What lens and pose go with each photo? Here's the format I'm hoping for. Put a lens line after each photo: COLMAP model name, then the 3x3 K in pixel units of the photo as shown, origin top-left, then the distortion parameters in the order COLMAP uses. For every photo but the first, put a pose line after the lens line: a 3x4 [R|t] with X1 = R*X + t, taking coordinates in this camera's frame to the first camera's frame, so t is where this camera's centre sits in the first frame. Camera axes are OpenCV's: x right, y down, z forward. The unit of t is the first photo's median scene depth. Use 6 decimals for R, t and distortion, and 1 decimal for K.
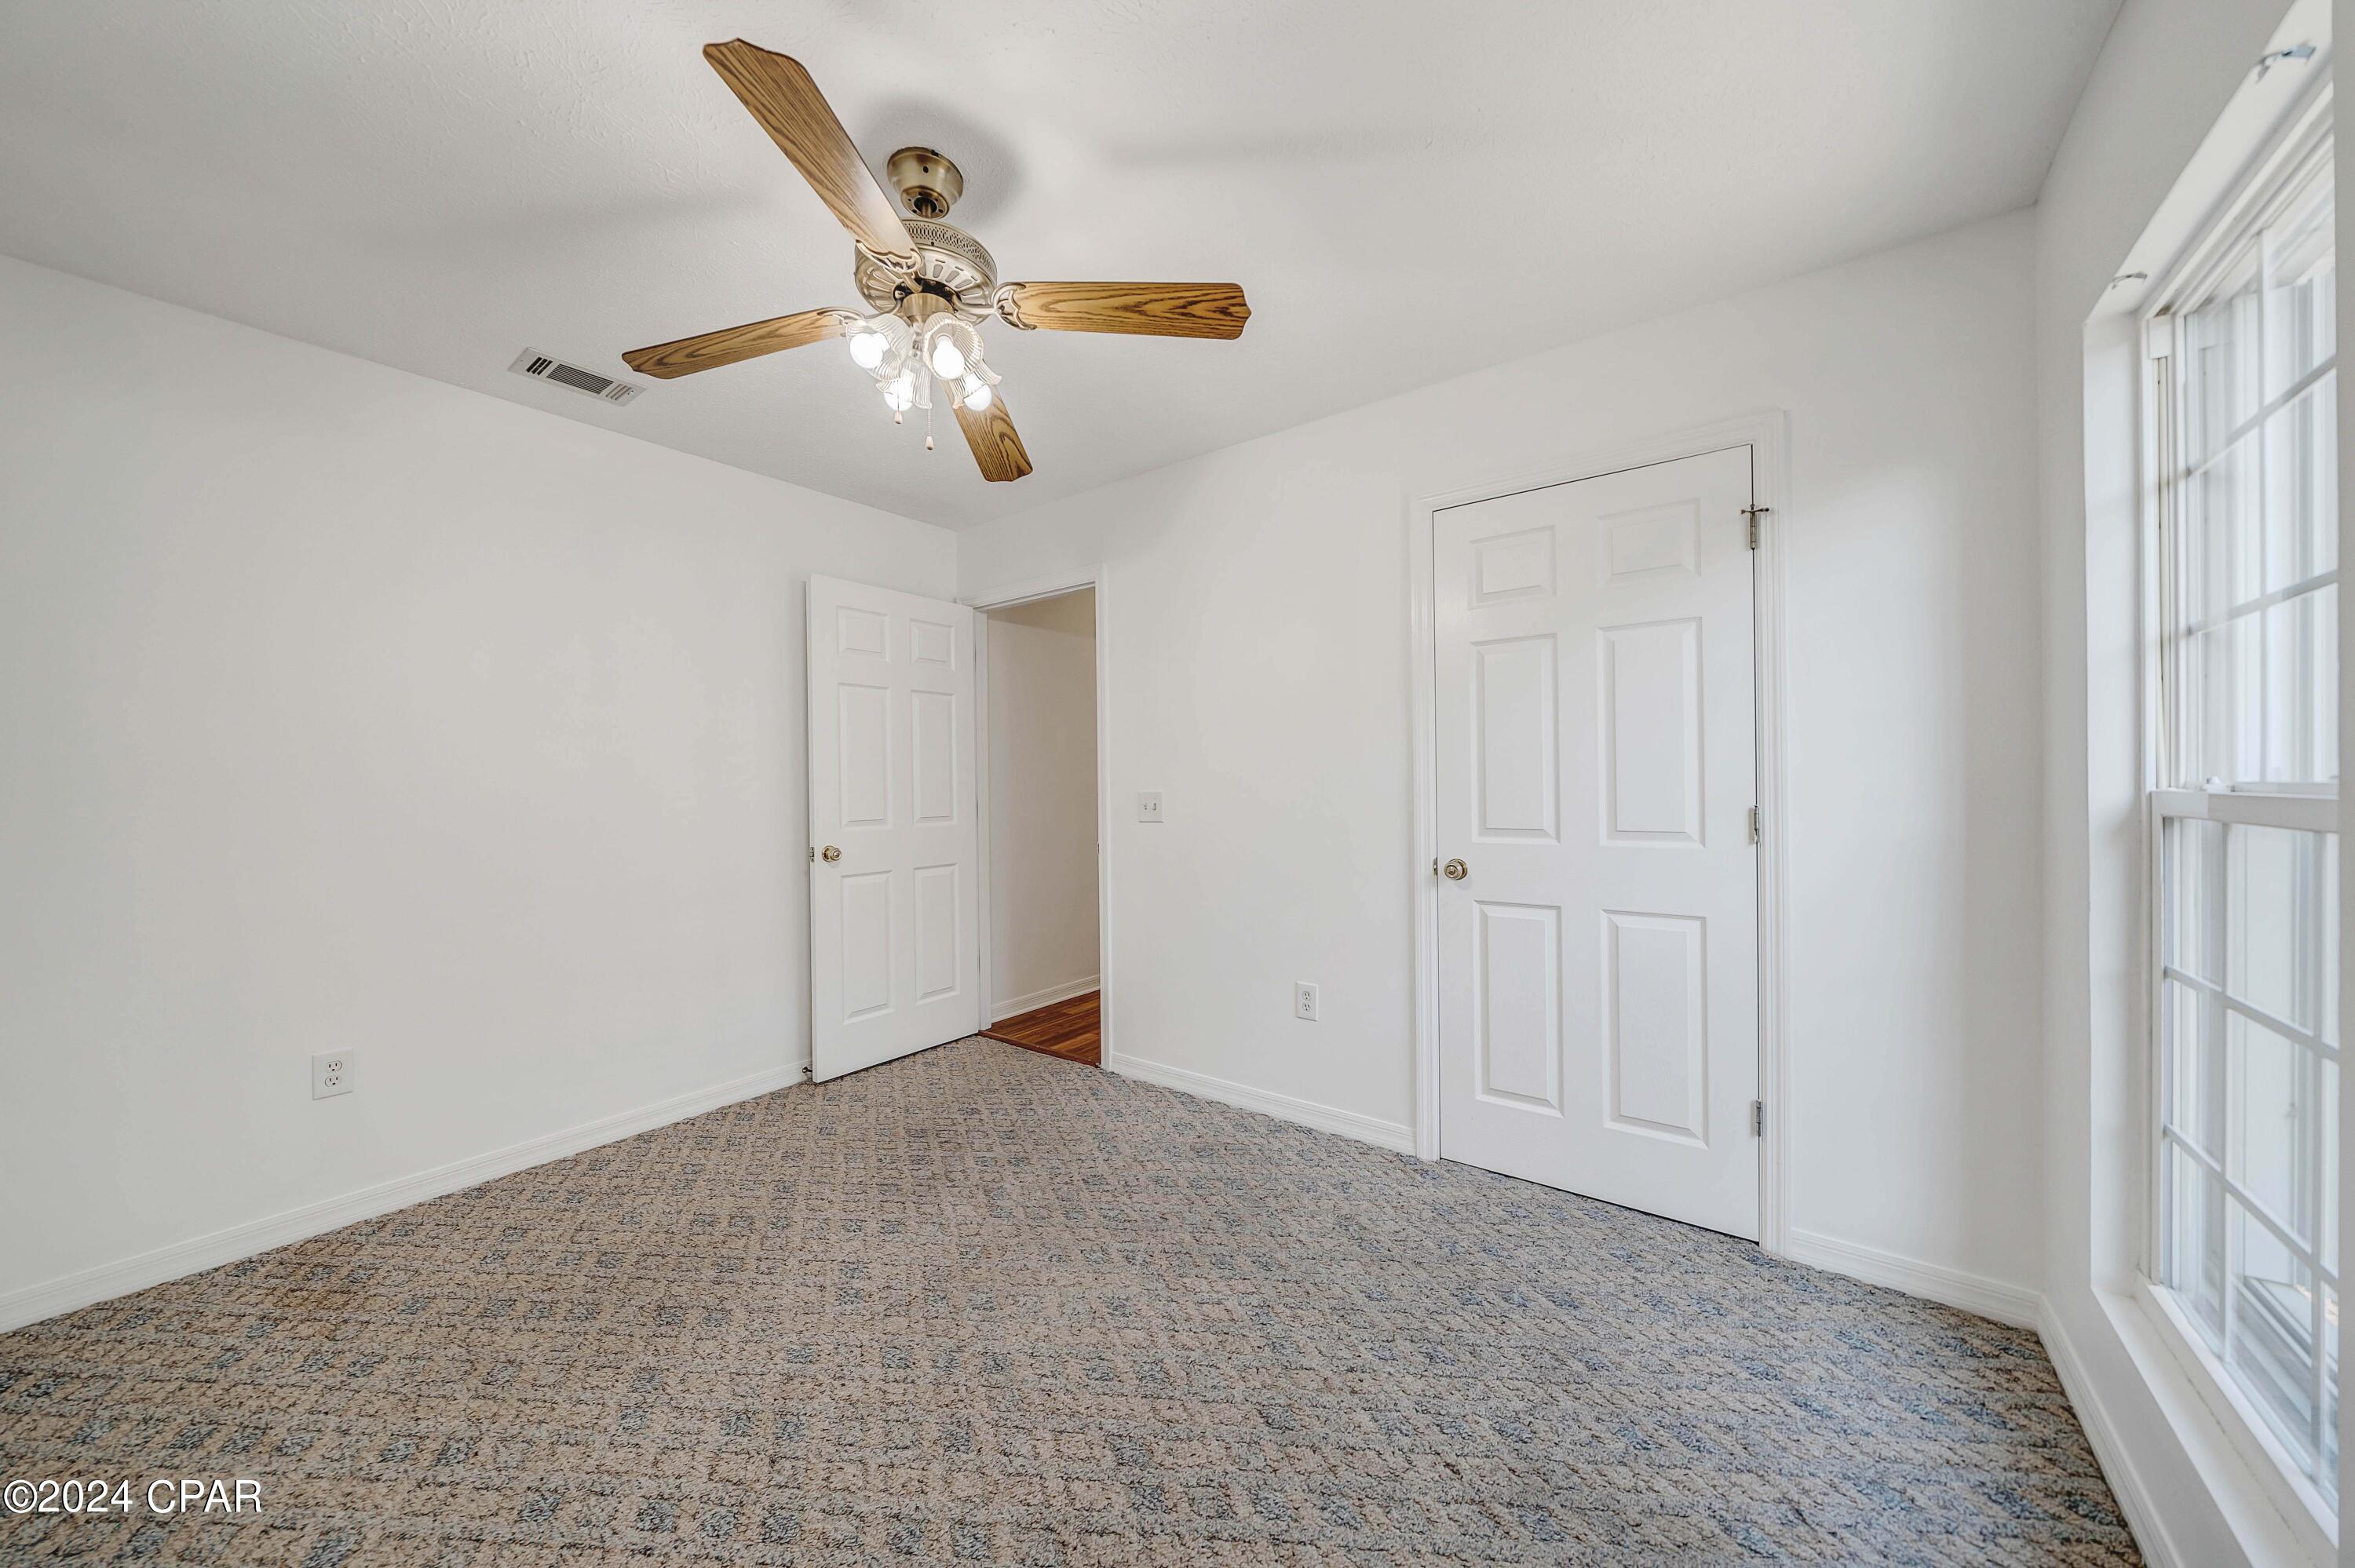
lens RADIAL K [[812.1, 0, 1163.5], [0, 812.1, 781.9], [0, 0, 1]] dist [-0.005094, -0.000167]
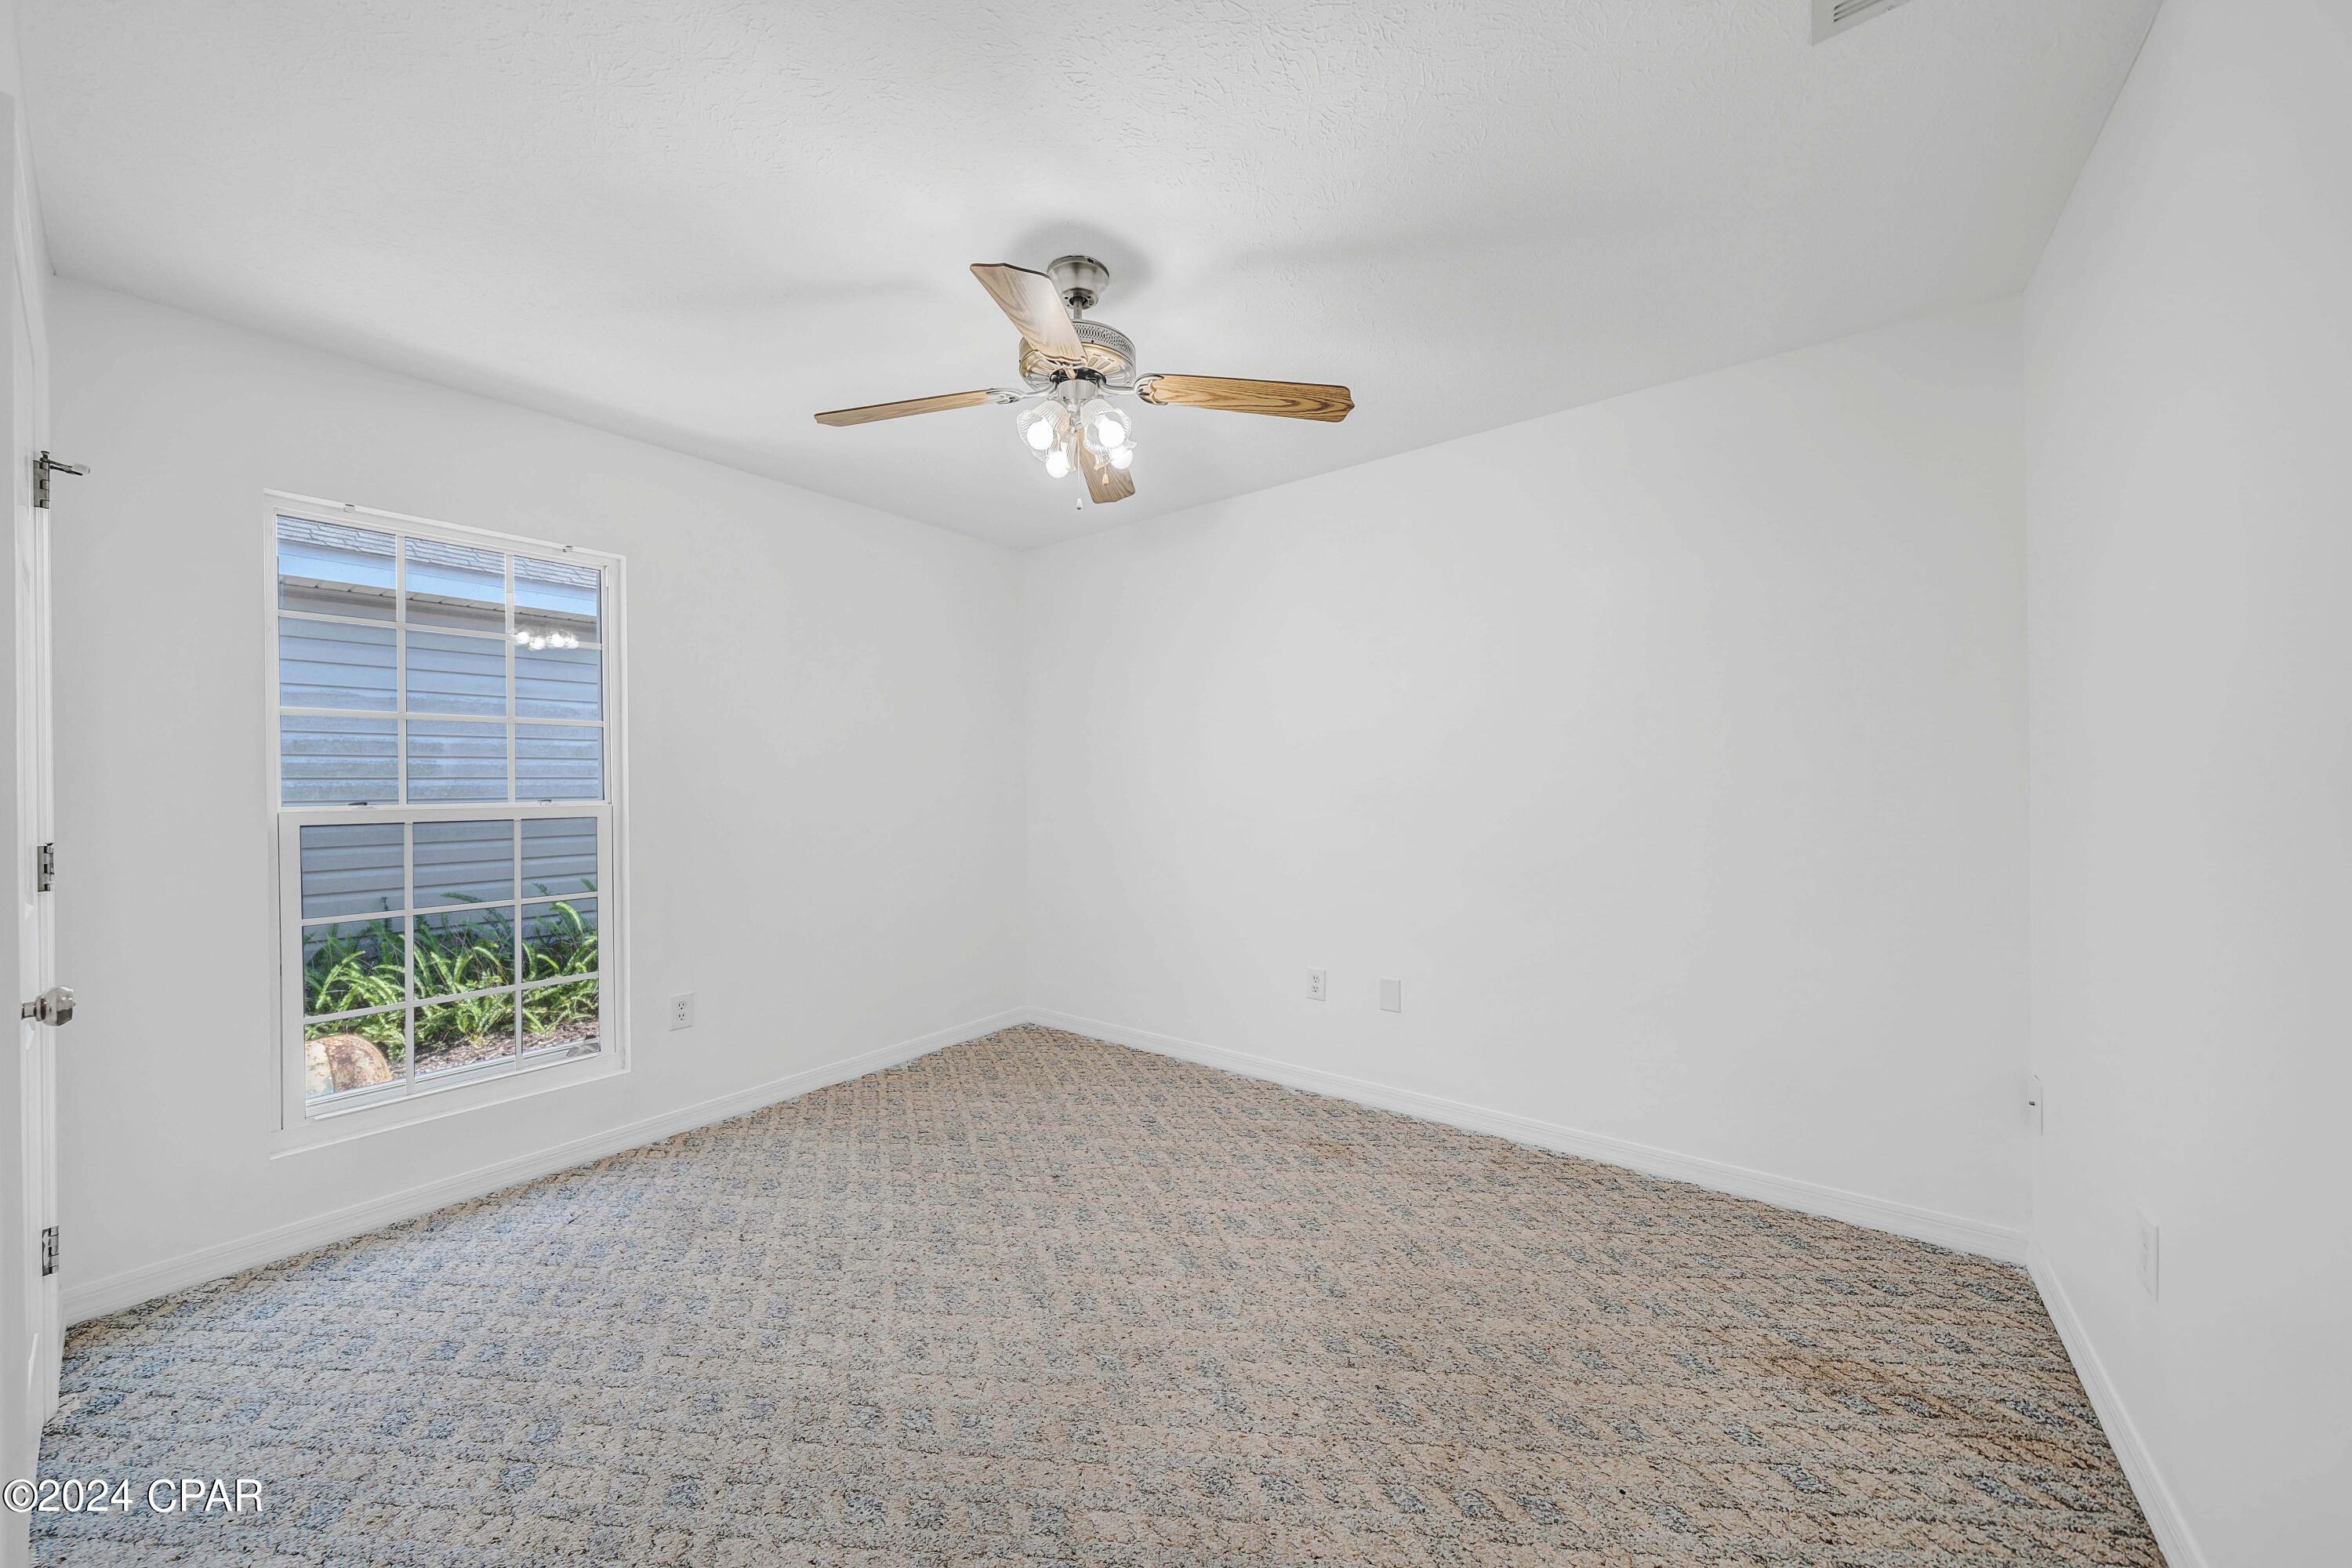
lens RADIAL K [[816.3, 0, 1160.4], [0, 816.3, 784.0], [0, 0, 1]] dist [-0.004218, 0.000206]
pose [[-0.999775, 0.019822, -0.007578, -0.390069], [0.019662, 0.999593, 0.020667, -0.032330], [0.007985, 0.020514, -0.999758, 2.189279]]
